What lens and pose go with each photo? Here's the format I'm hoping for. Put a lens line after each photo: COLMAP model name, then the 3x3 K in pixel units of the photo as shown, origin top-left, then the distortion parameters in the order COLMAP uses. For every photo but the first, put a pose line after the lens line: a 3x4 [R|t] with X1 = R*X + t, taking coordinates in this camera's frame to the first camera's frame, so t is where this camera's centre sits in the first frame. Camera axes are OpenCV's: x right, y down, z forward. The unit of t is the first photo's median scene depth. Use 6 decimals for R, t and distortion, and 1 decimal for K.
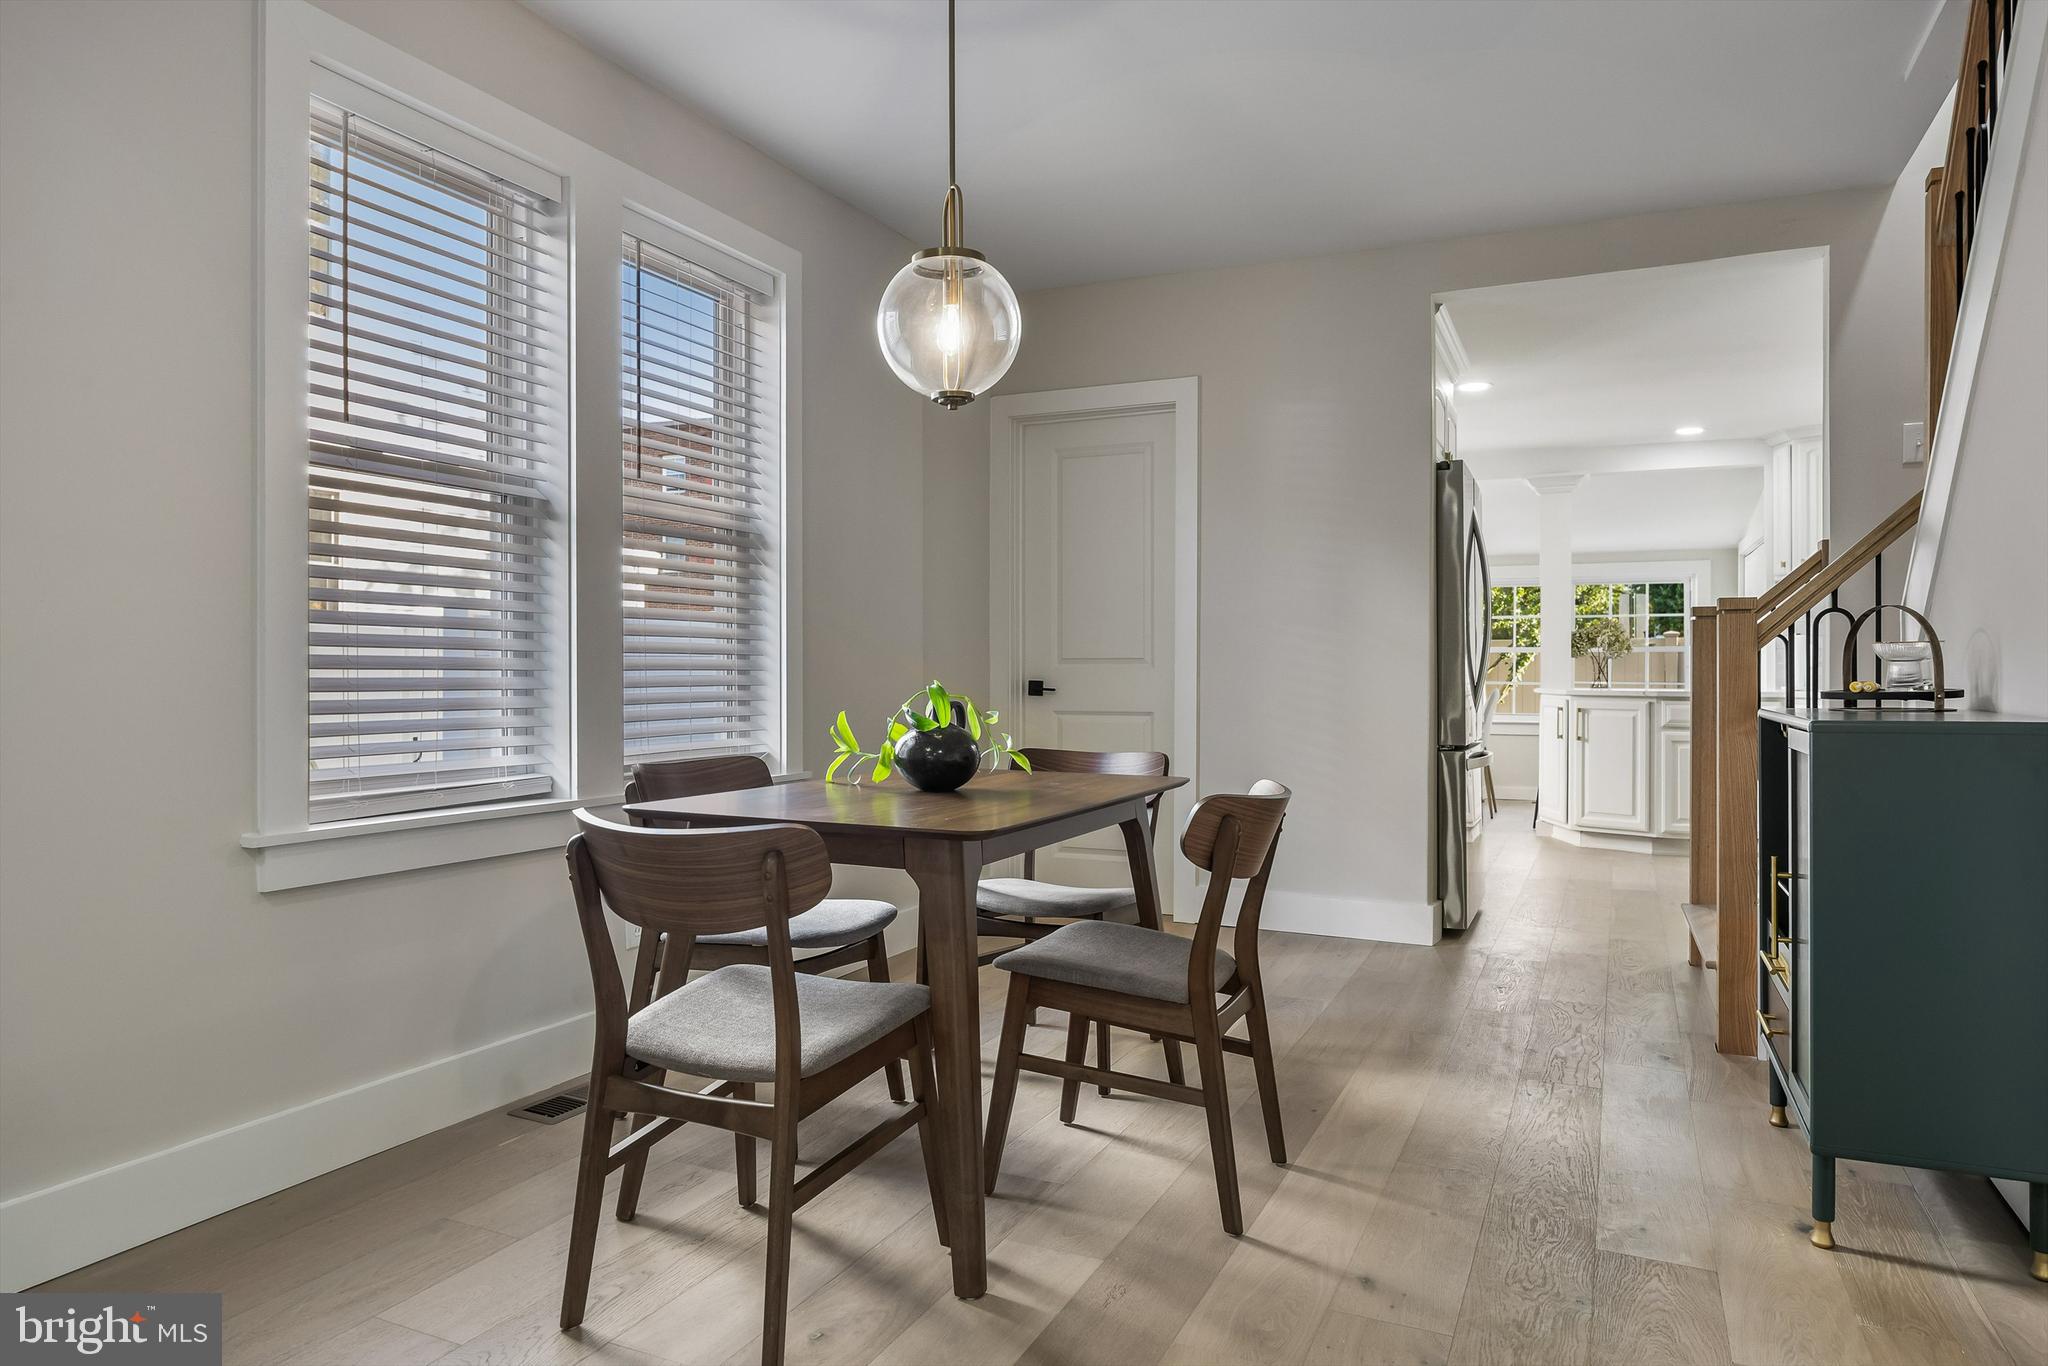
lens RADIAL K [[1273.5, 0, 1024.6], [0, 1273.5, 678.3], [0, 0, 1]] dist [-0.006263, -0.001709]
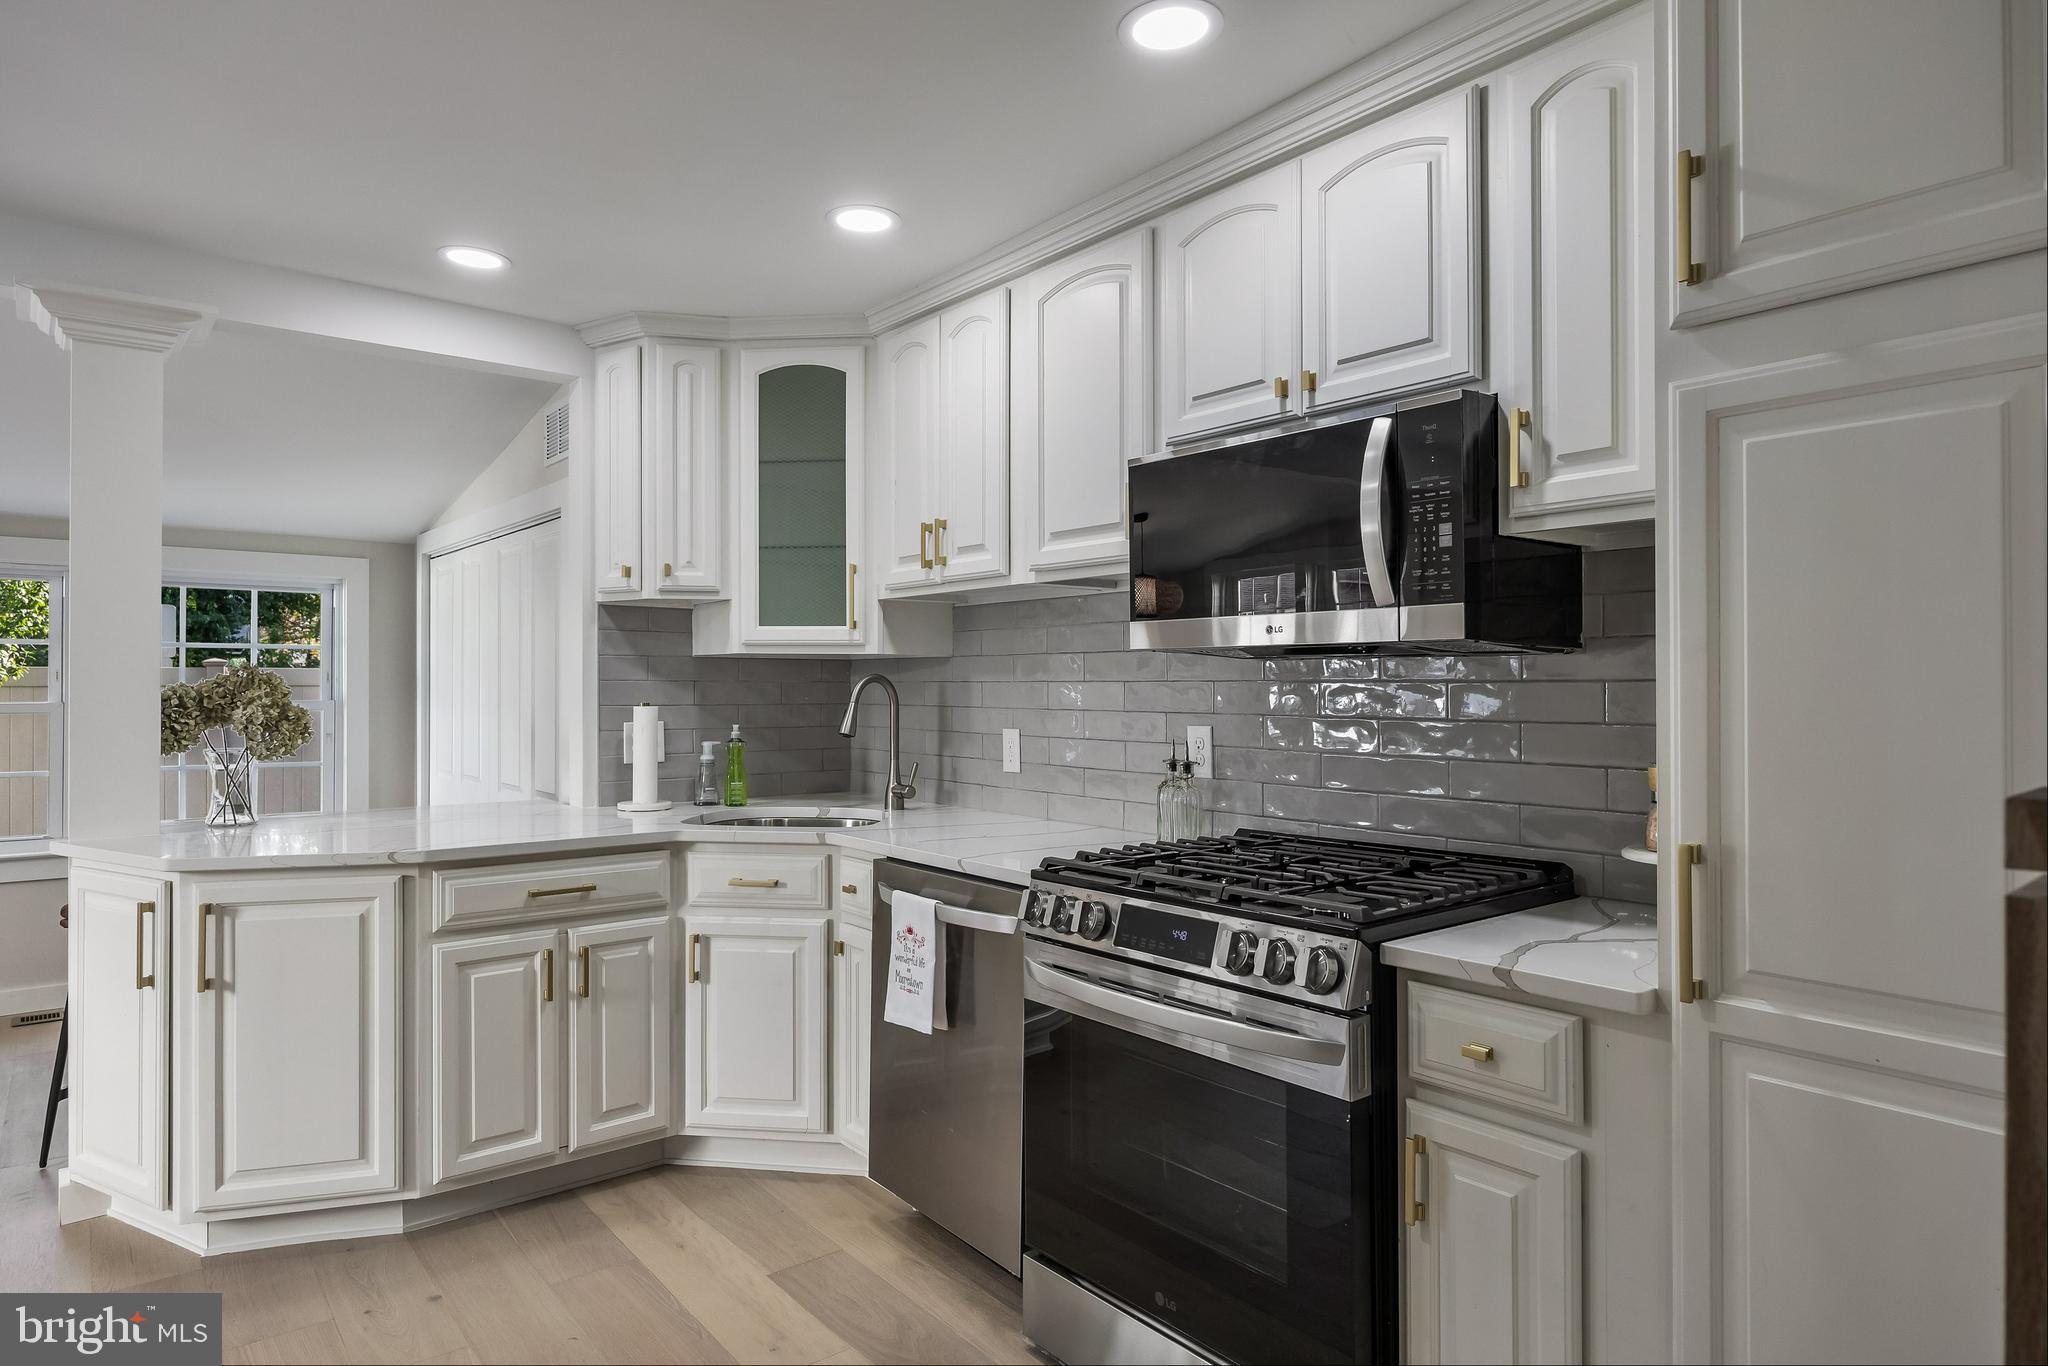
lens RADIAL K [[1164.1, 0, 1006.2], [0, 1164.1, 678.3], [0, 0, 1]] dist [-0.012016, 0.004151]
pose [[0.443448, 0.004318, 0.896290, 0.239481], [0.007628, 0.999934, -0.008591, -0.040497], [-0.896268, 0.010647, 0.443386, 0.653574]]
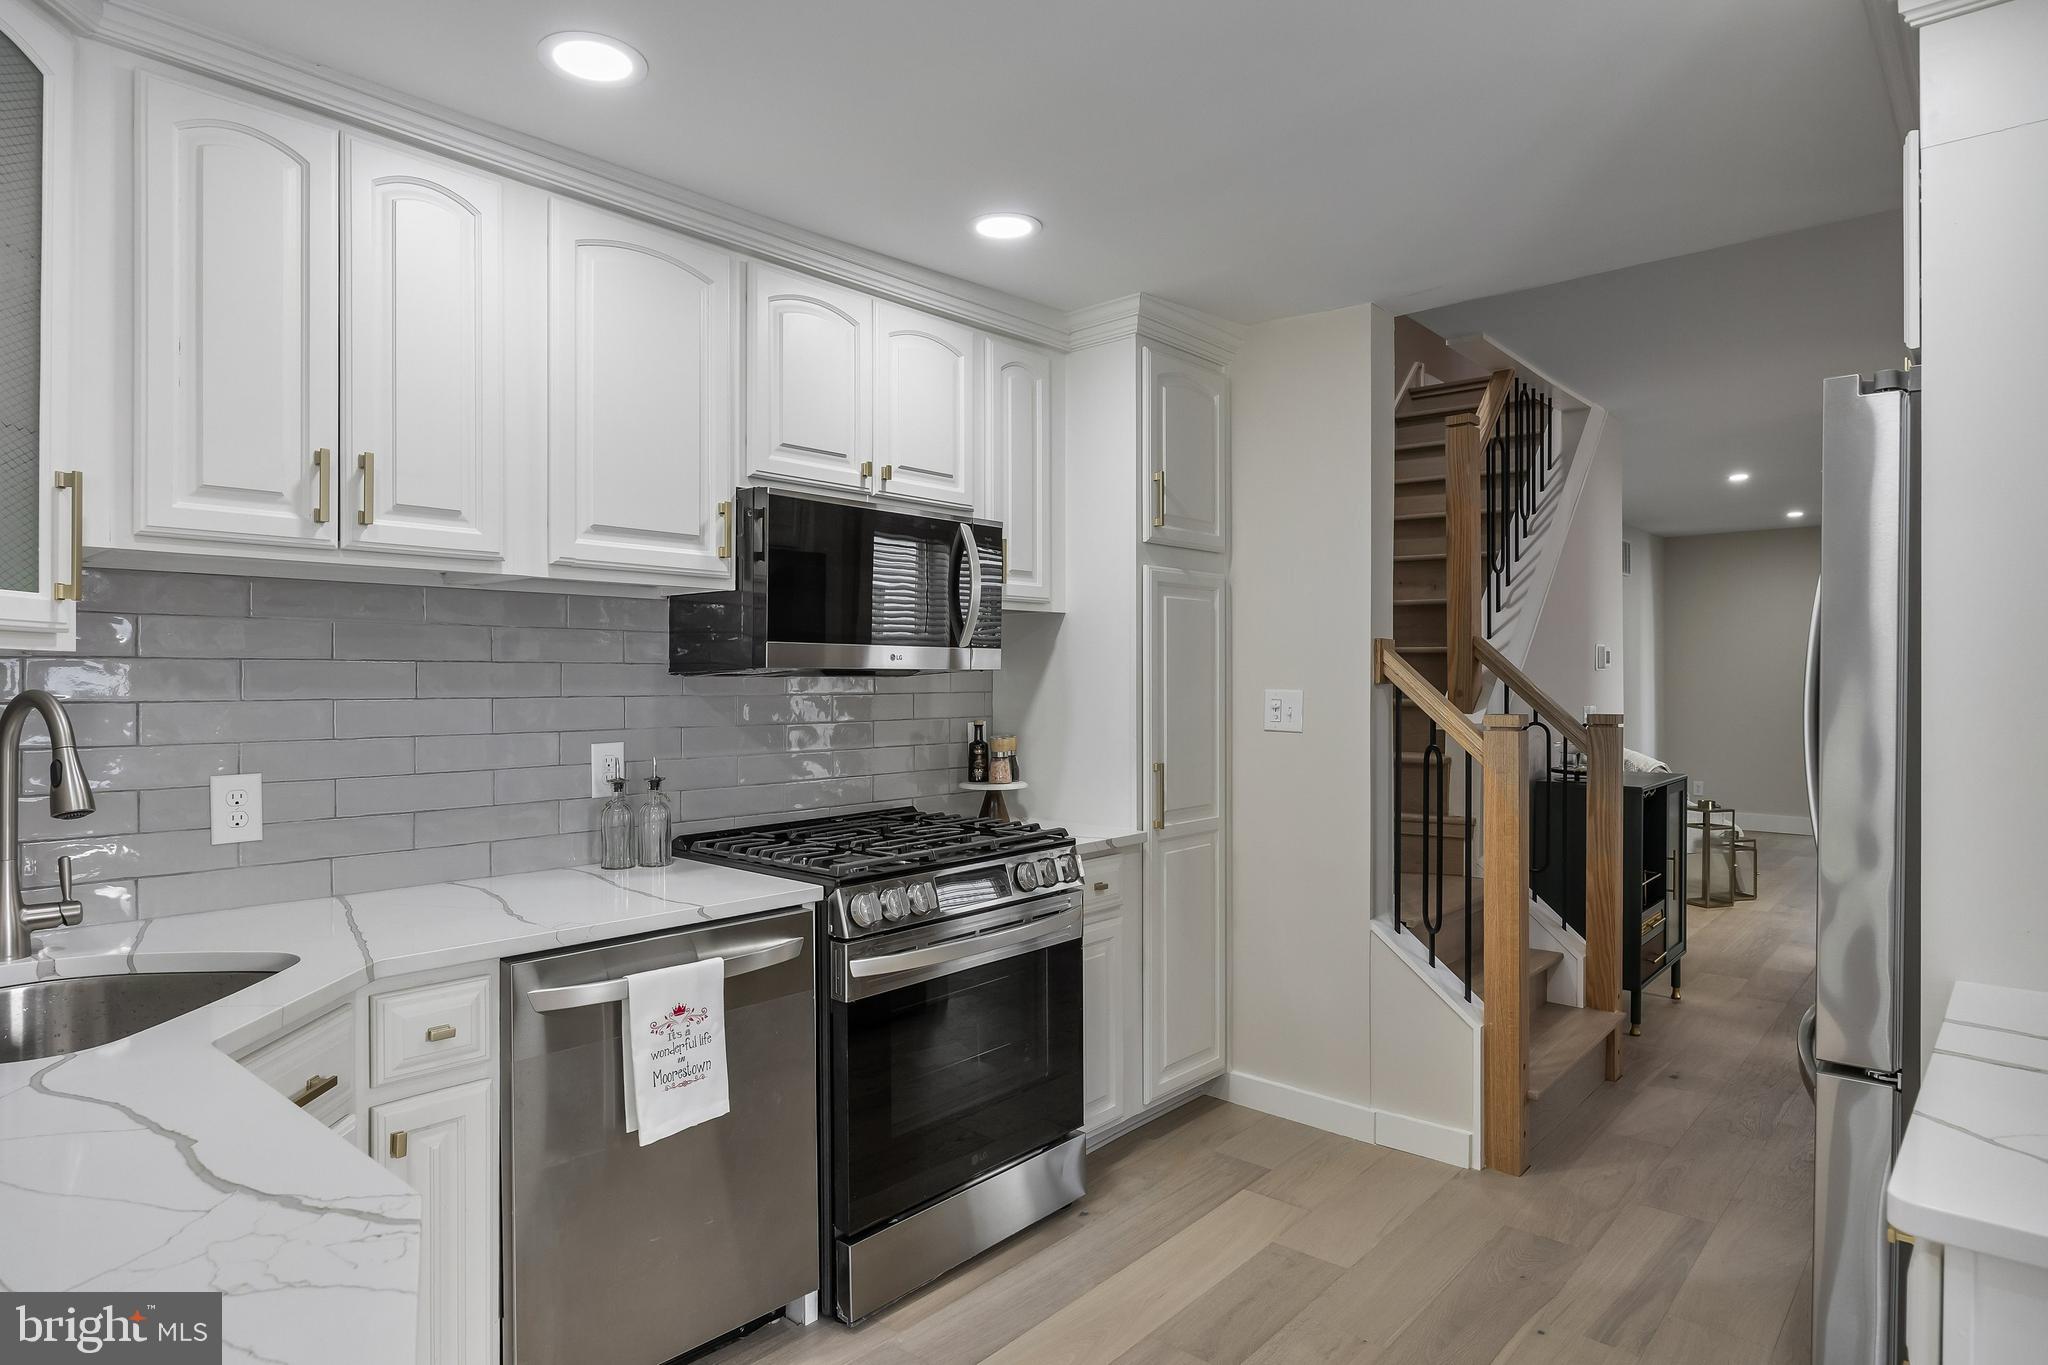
lens RADIAL K [[1164.1, 0, 1009.7], [0, 1164.1, 678.4], [0, 0, 1]] dist [-0.012016, 0.004151]
pose [[-0.957138, 0.001197, 0.289629, 0.386067], [0.003279, 0.999972, 0.006704, -0.050399], [-0.289613, 0.007366, -0.957115, 1.093704]]
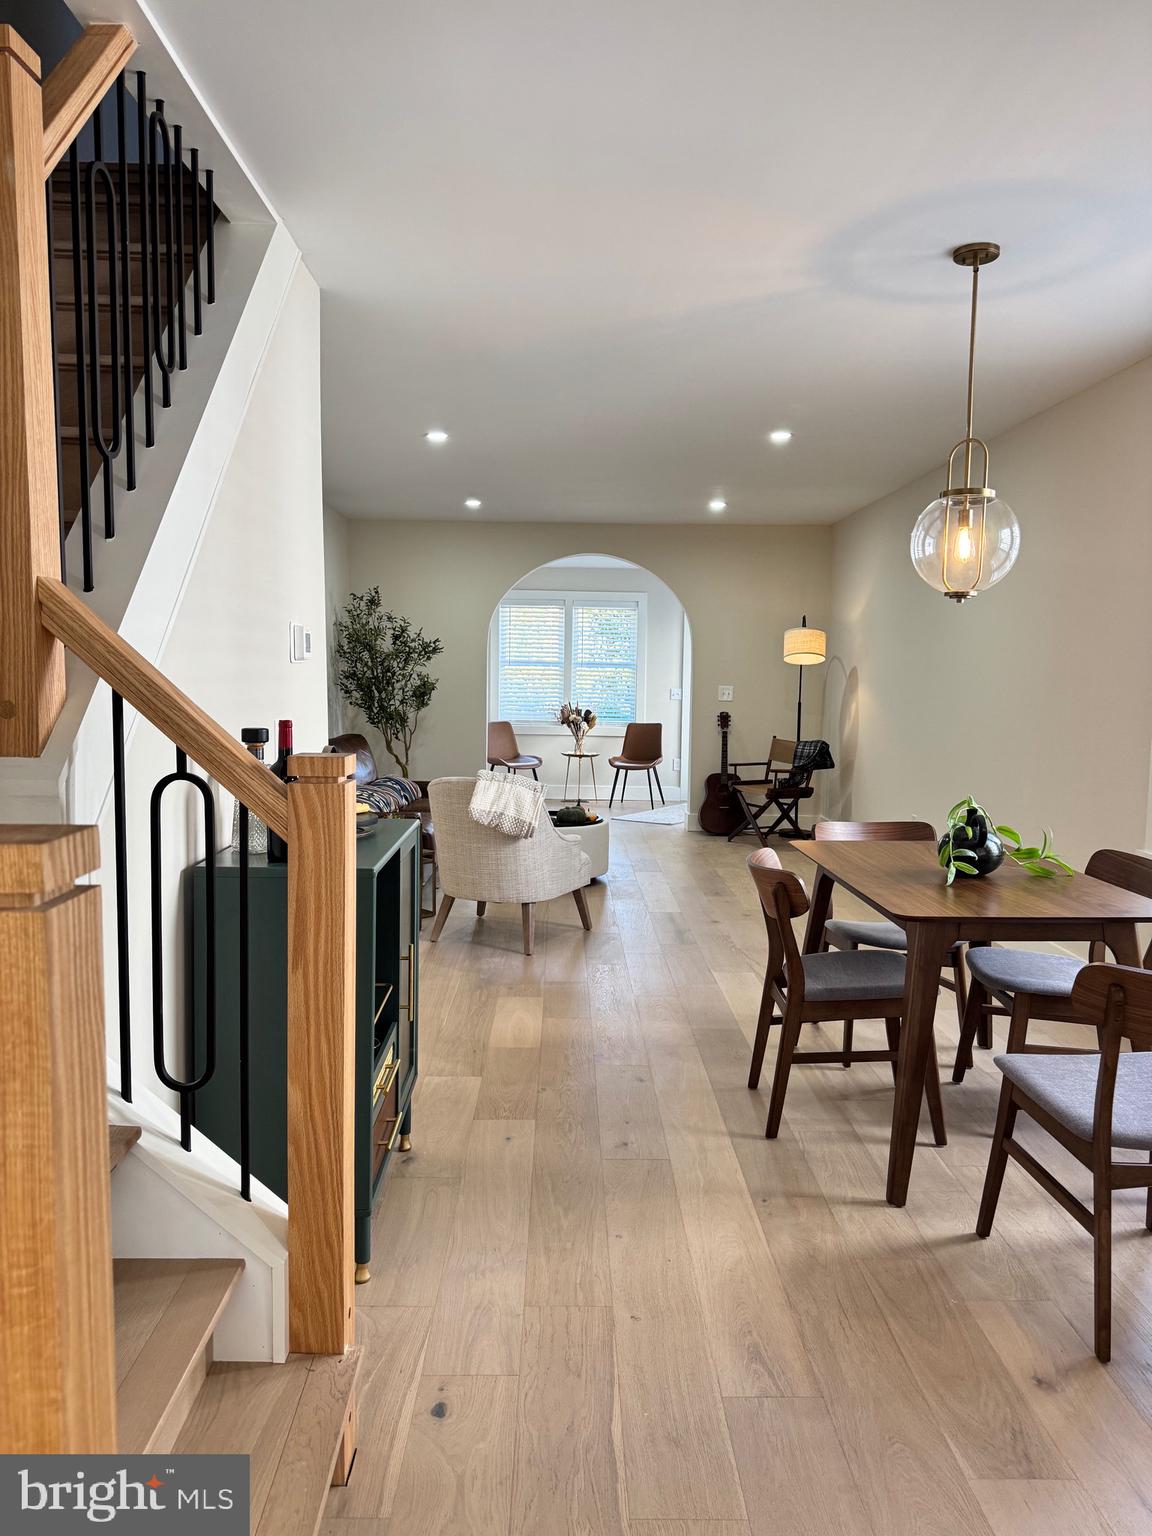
lens RADIAL K [[1057.3, 0, 566.3], [0, 1057.3, 770.2], [0, 0, 1]] dist [0.041154, -0.042719]
pose [[-0.904432, 0.028594, -0.425659, 0.330485], [-0.014313, 0.995156, 0.097263, -0.049625], [0.426378, 0.094060, -0.899641, 0.745028]]
